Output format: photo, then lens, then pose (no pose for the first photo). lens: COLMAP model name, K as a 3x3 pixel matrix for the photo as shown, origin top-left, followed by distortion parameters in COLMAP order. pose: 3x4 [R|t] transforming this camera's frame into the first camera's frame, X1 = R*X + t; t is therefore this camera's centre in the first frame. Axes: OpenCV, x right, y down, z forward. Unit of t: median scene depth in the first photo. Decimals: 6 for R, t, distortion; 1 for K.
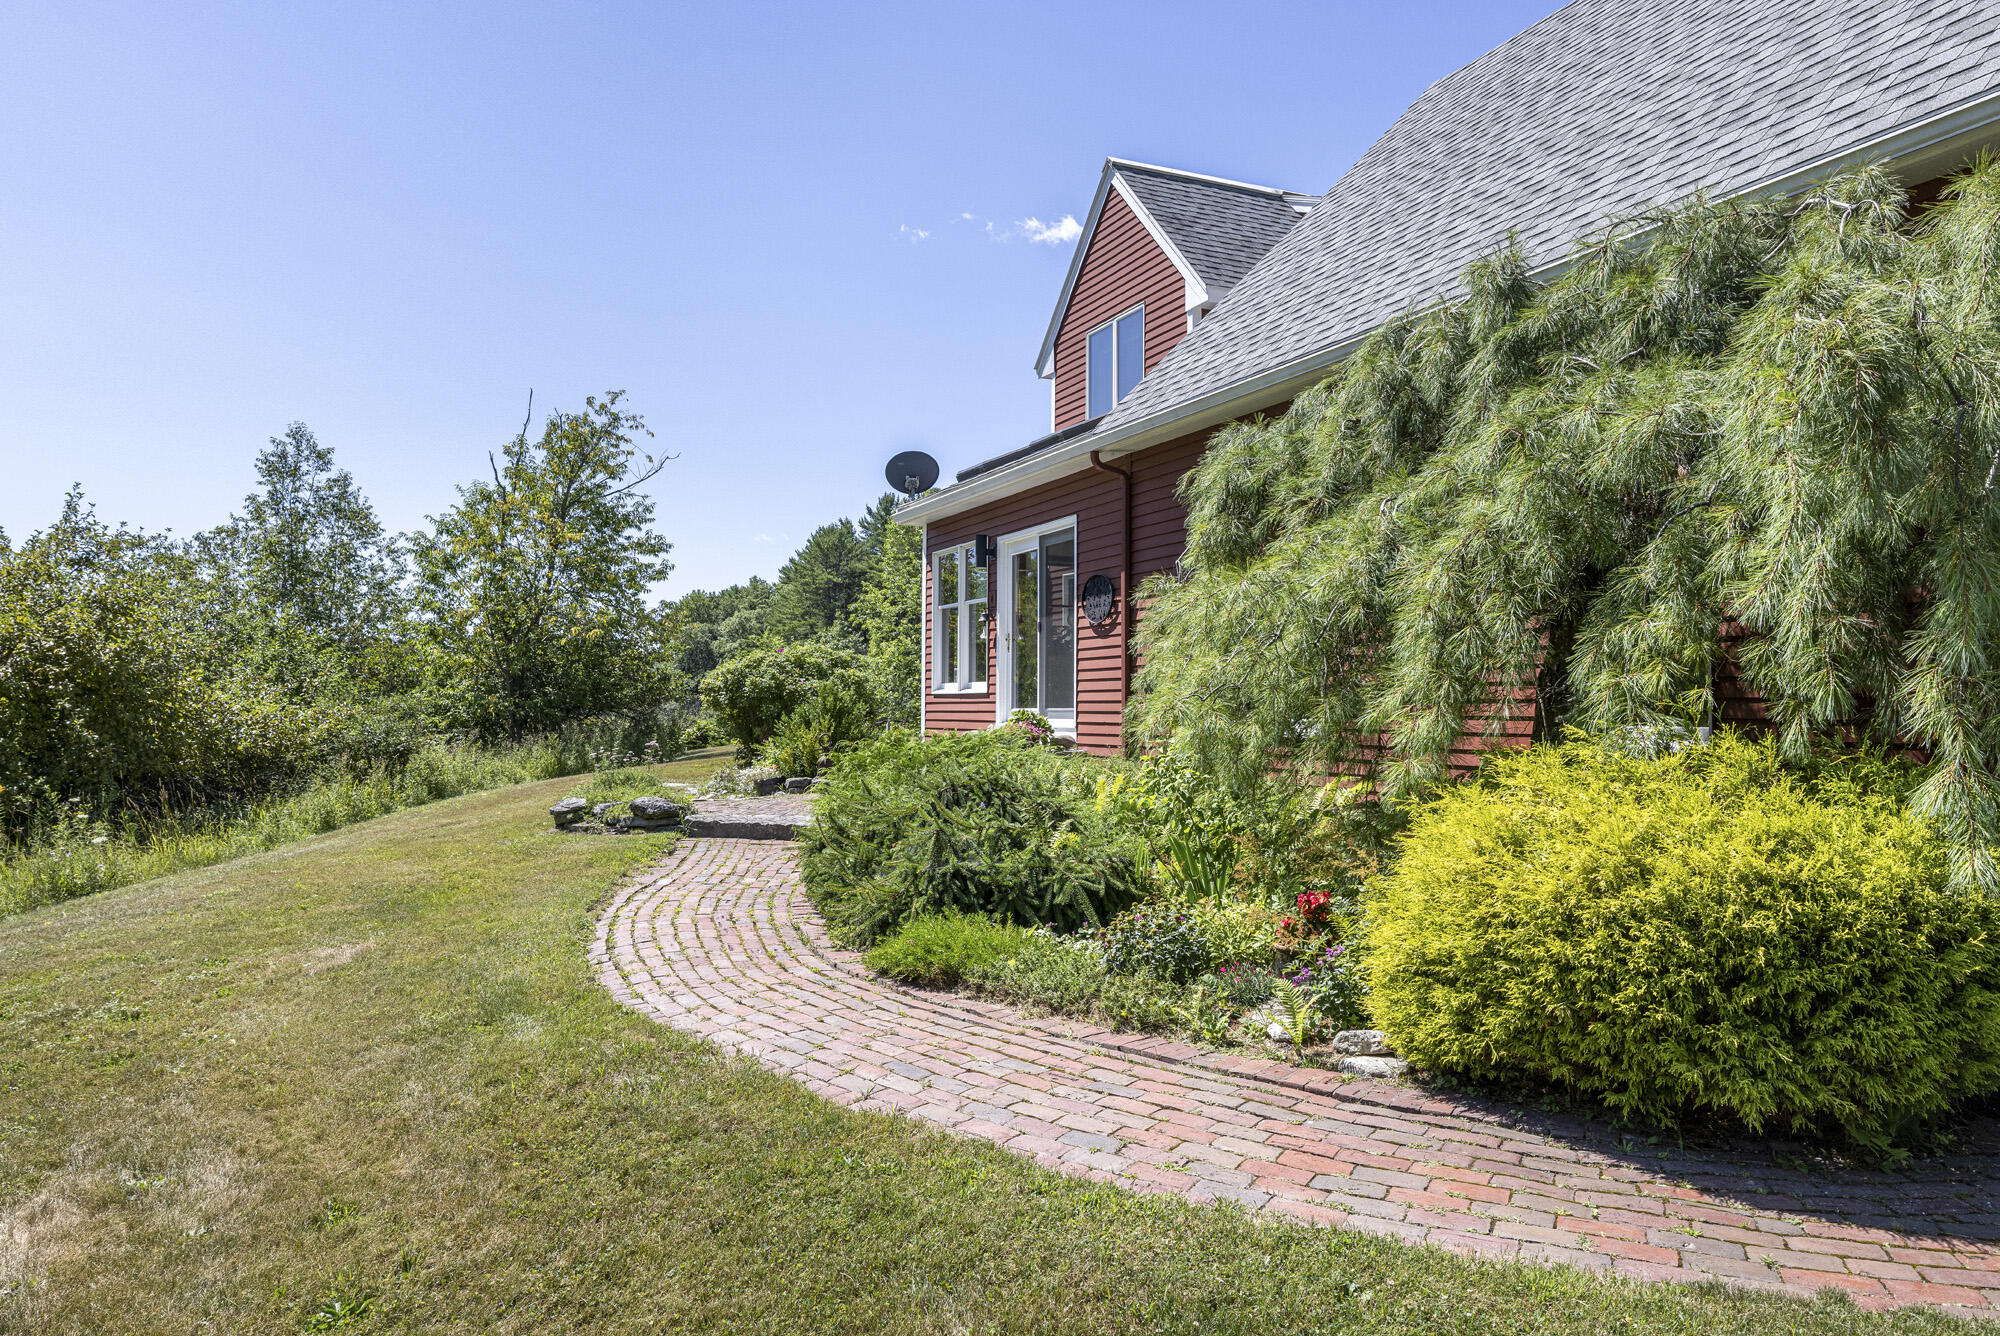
lens RADIAL K [[1284.4, 0, 1000.0], [0, 1284.4, 668.0], [0, 0, 1]] dist [-0.003145, -0.000333]
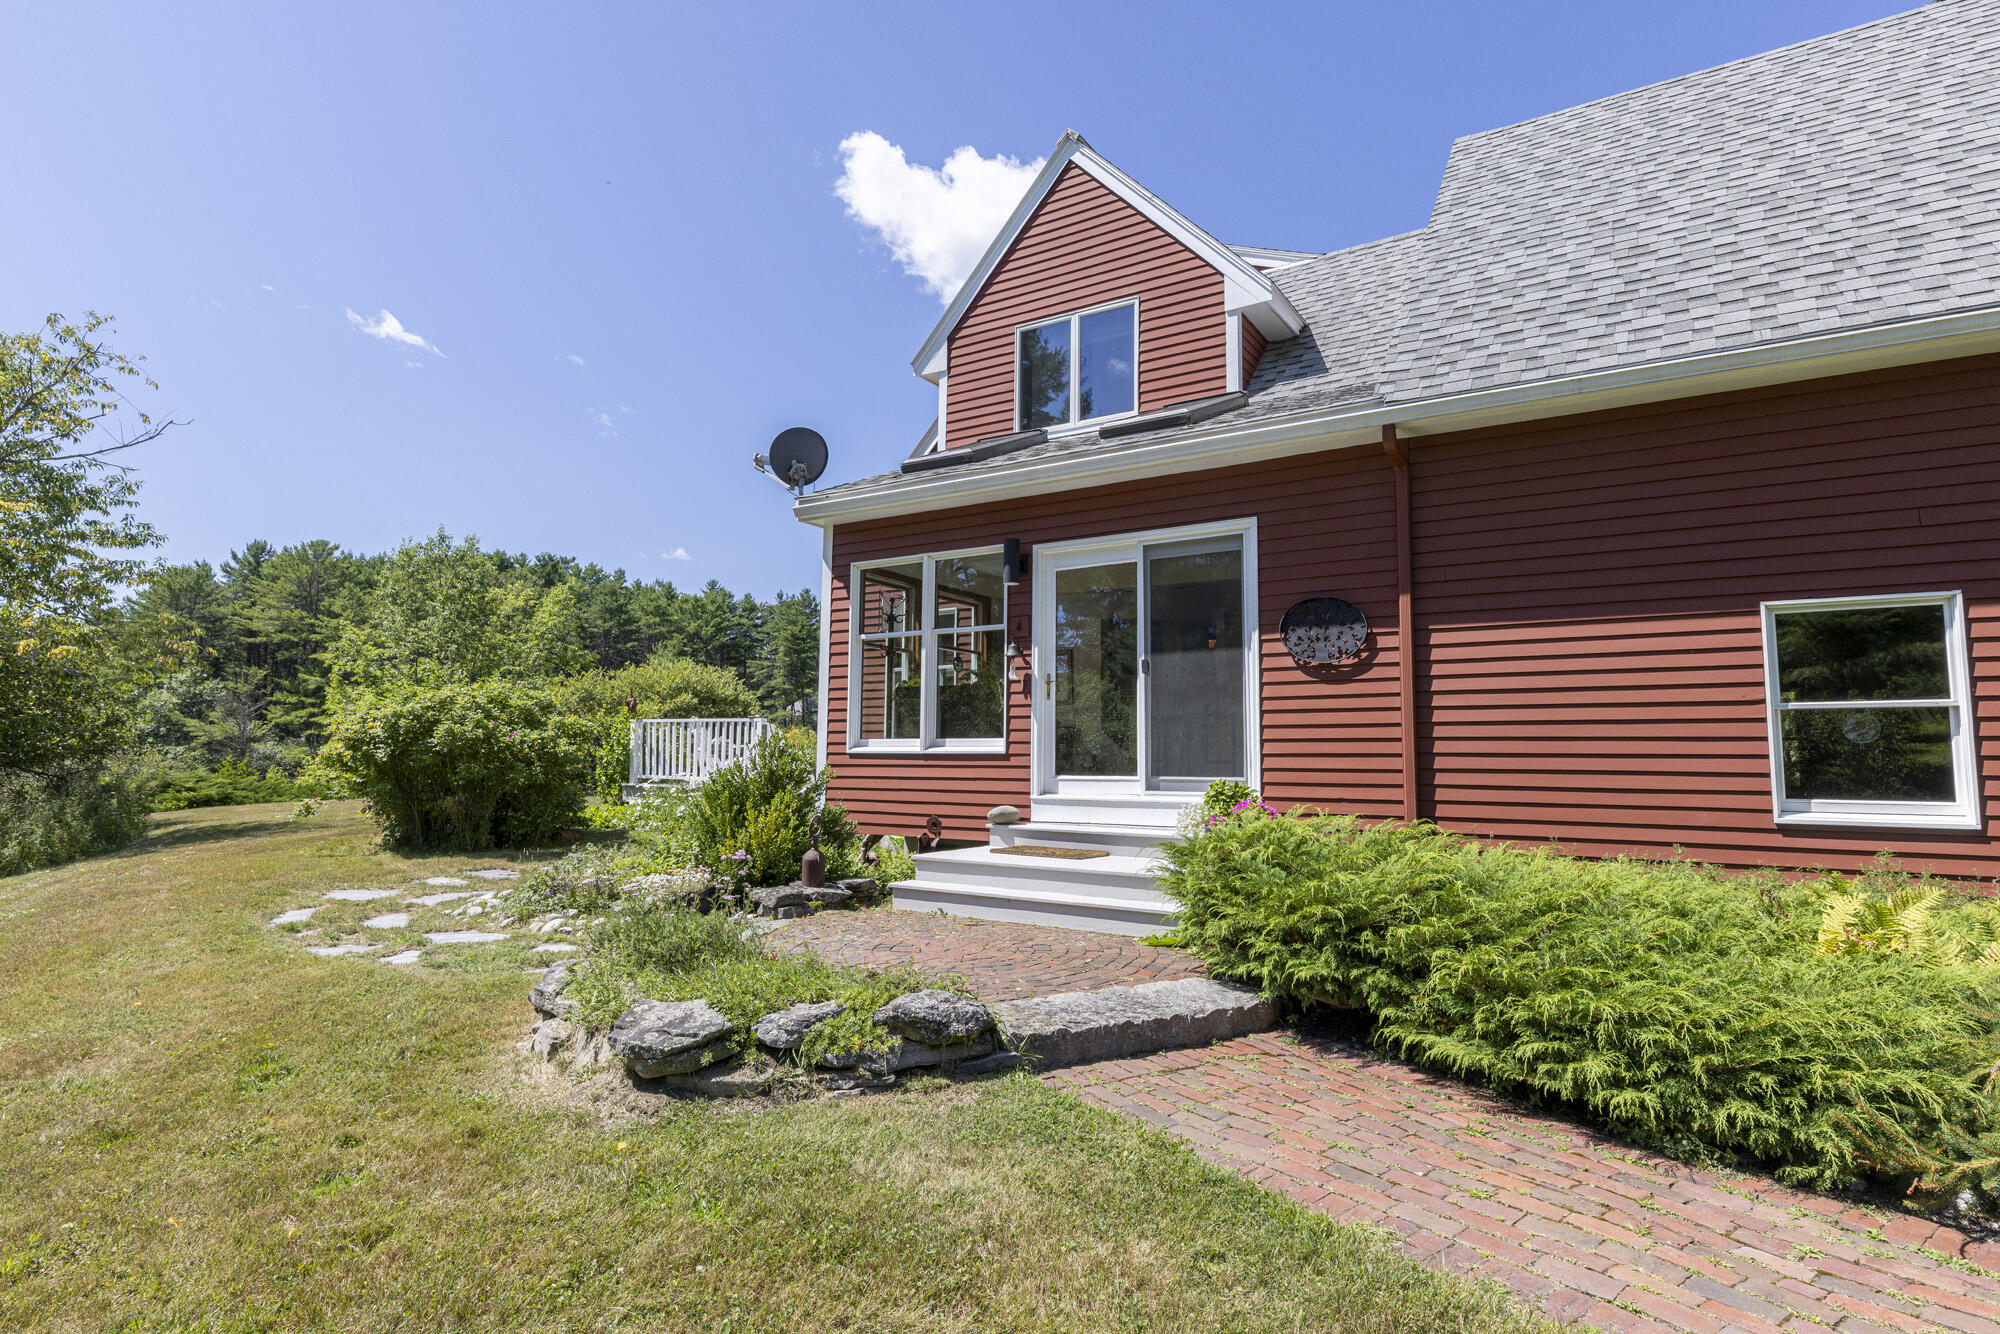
lens RADIAL K [[1014.9, 0, 982.9], [0, 1014.9, 663.8], [0, 0, 1]] dist [0.001619, 0.000411]
pose [[0.842658, 0.057581, 0.535361, -0.283424], [-0.023171, 0.997222, -0.070785, 0.008152], [-0.537950, 0.047243, 0.841652, 0.438090]]
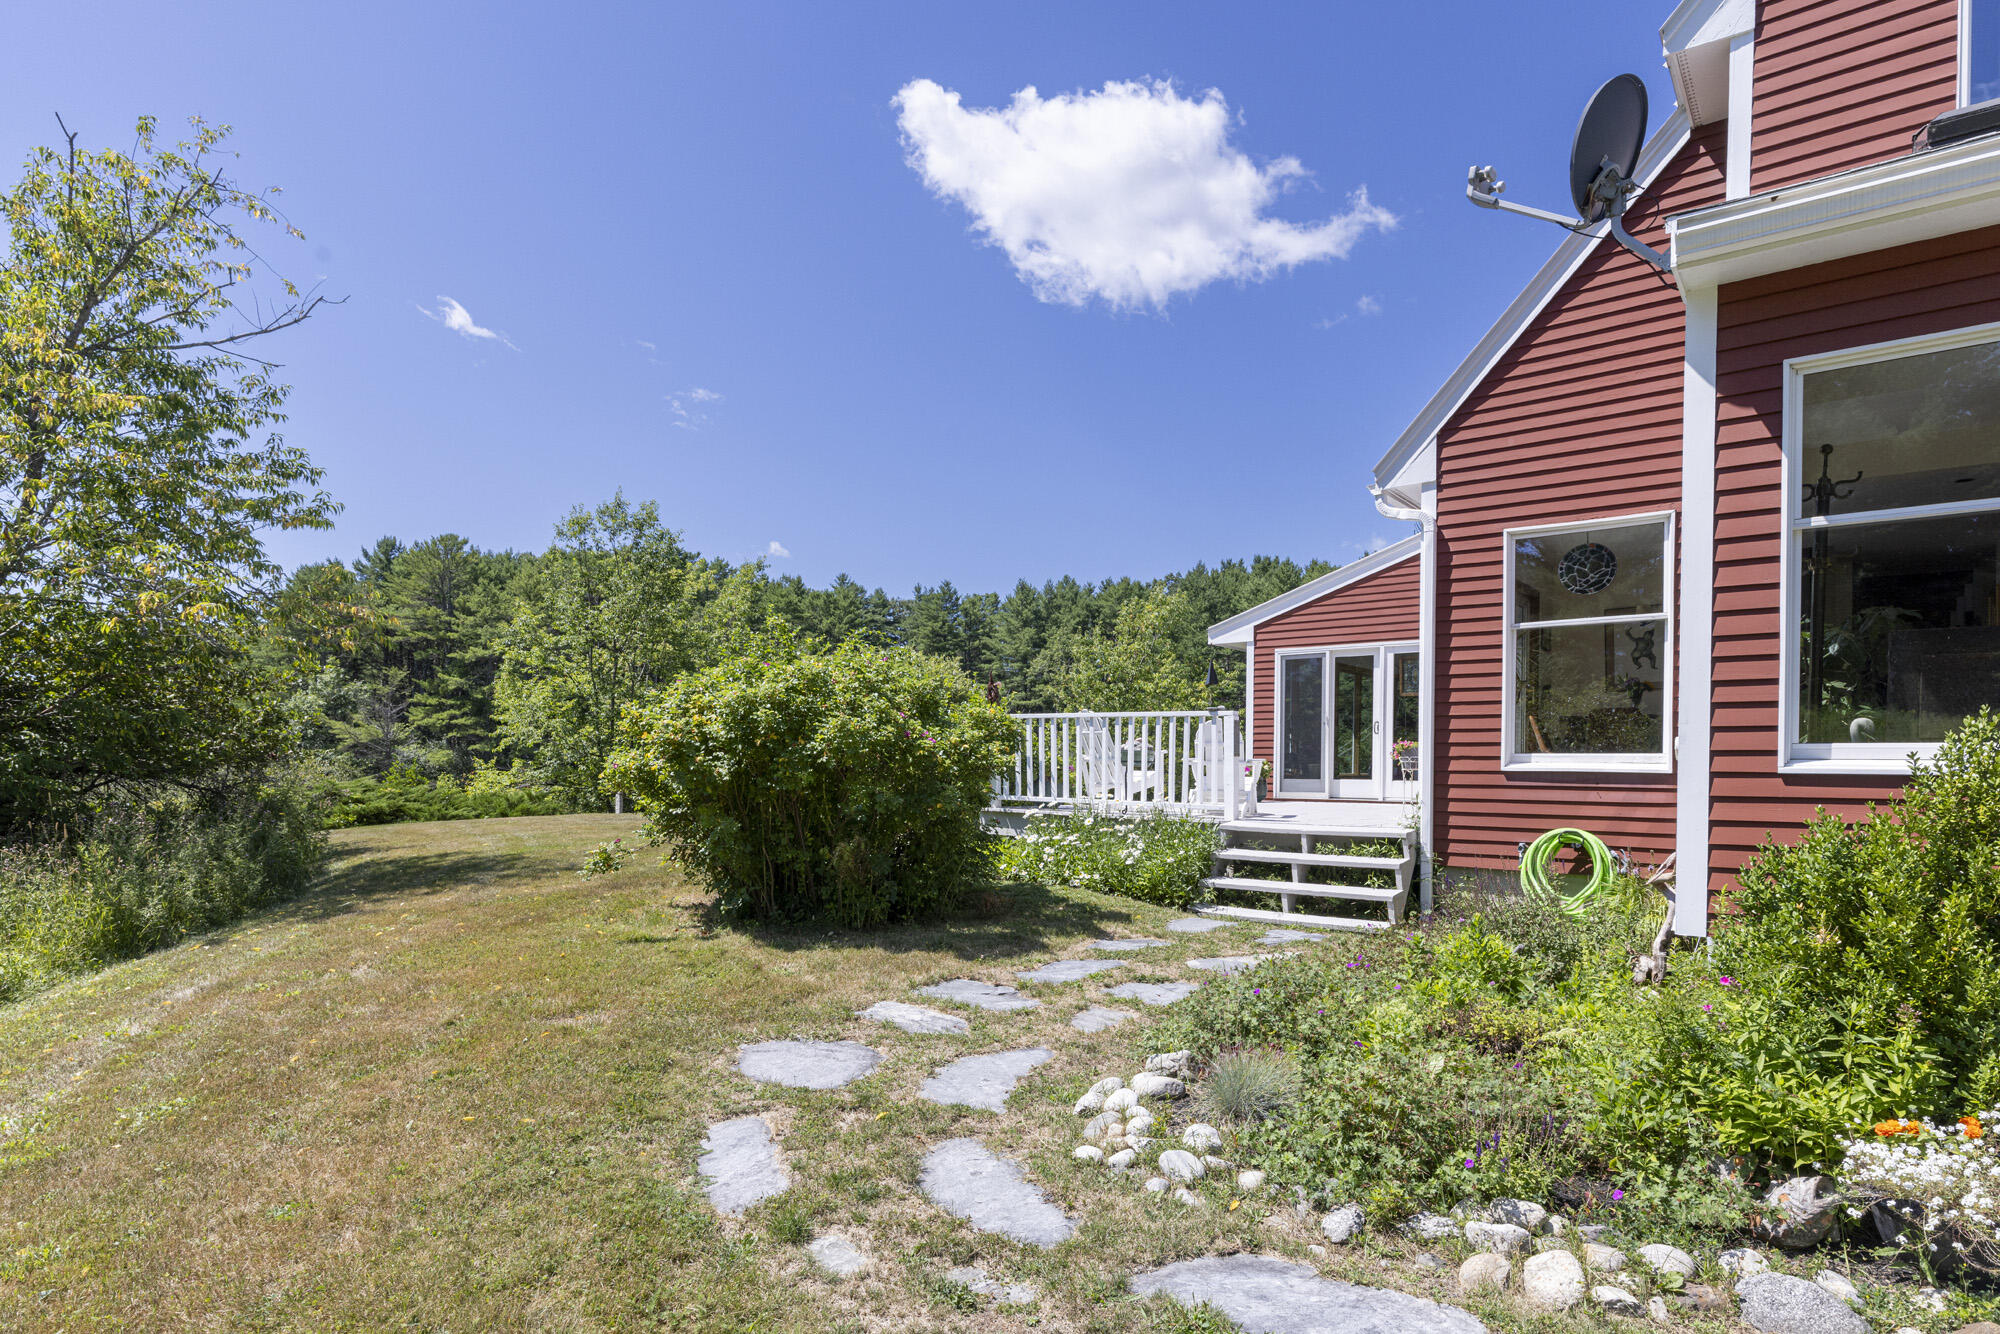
lens RADIAL K [[1051.6, 0, 1017.6], [0, 1051.6, 764.2], [0, 0, 1]] dist [-0.001128, -0.000217]
pose [[0.884048, 0.008258, 0.467323, -0.342387], [-0.023106, 0.999394, 0.026051, 0.014206], [-0.466824, -0.033828, 0.883703, 0.796236]]
